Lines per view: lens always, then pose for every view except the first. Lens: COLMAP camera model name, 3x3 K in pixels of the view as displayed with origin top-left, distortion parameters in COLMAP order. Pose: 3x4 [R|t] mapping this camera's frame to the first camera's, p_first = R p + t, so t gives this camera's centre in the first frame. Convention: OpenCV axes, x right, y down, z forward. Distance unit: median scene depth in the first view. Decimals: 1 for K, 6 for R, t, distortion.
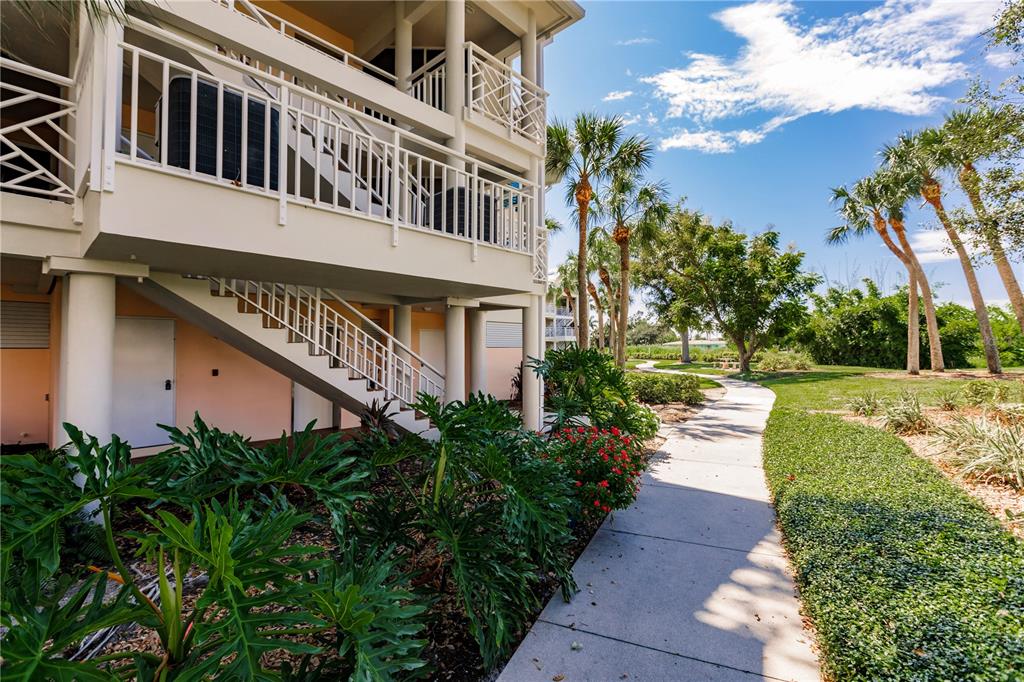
lens RADIAL K [[459.5, 0, 512.0], [0, 459.5, 341.0], [0, 0, 1]] dist [0.000517, 0.000359]
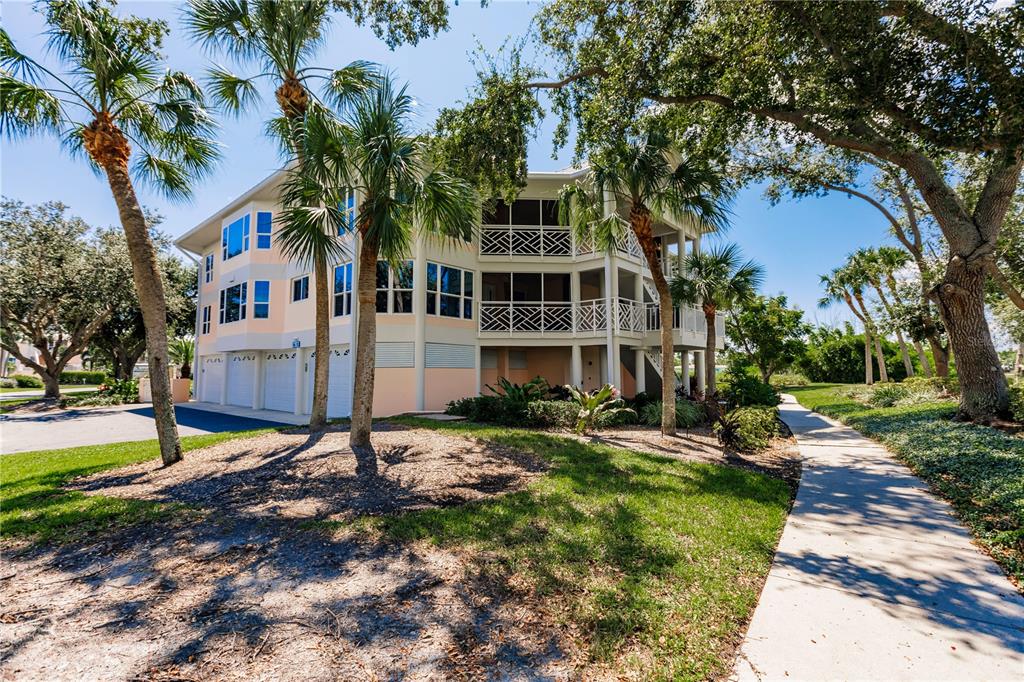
lens RADIAL K [[473.9, 0, 512.0], [0, 473.9, 341.0], [0, 0, 1]] dist [-0.001506, -0.000227]
pose [[0.999485, 0.000920, 0.032071, -0.487305], [0.000623, 0.998843, -0.048077, -0.009062], [-0.032078, 0.048072, 0.998329, -0.684920]]
